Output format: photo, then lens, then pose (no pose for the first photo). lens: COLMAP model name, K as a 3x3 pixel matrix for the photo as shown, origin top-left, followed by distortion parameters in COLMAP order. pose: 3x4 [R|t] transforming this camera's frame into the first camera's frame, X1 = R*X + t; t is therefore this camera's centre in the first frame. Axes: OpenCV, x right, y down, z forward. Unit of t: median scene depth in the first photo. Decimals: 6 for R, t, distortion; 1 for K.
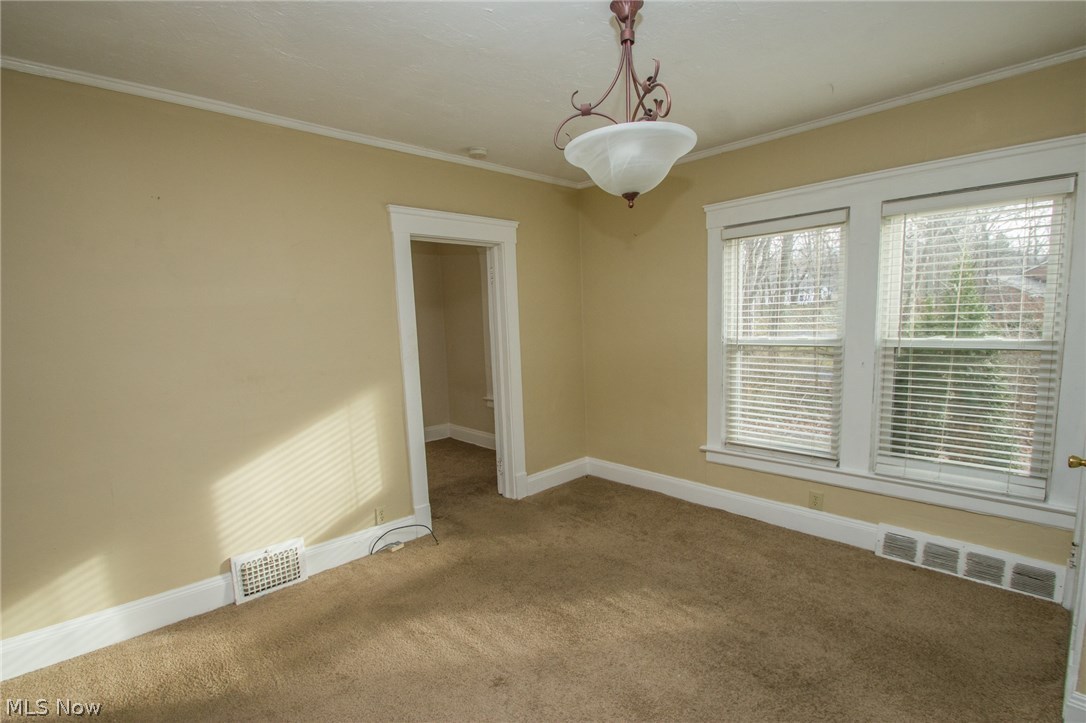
lens RADIAL K [[502.0, 0, 543.7], [0, 502.0, 367.8], [0, 0, 1]] dist [-0.017205, -0.003211]
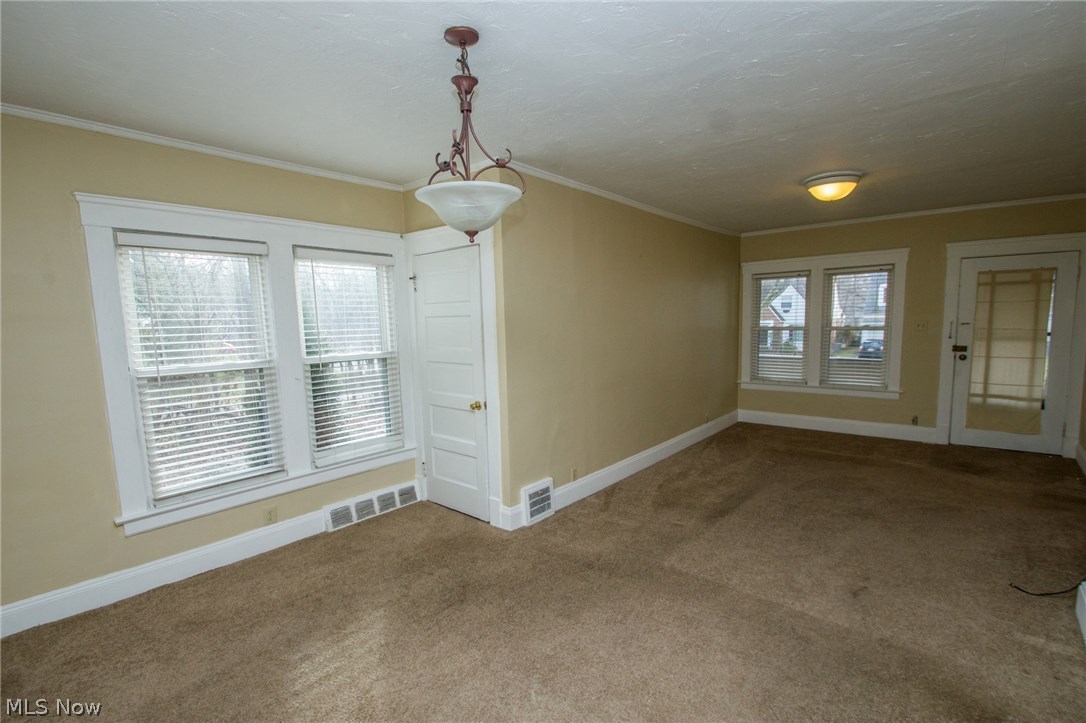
lens RADIAL K [[502.0, 0, 532.0], [0, 502.0, 375.5], [0, 0, 1]] dist [-0.017205, -0.003211]
pose [[-0.099510, -0.062850, 0.993050, -0.570118], [0.135888, 0.987795, 0.076134, -0.031271], [-0.985714, 0.142519, -0.089755, 0.548179]]
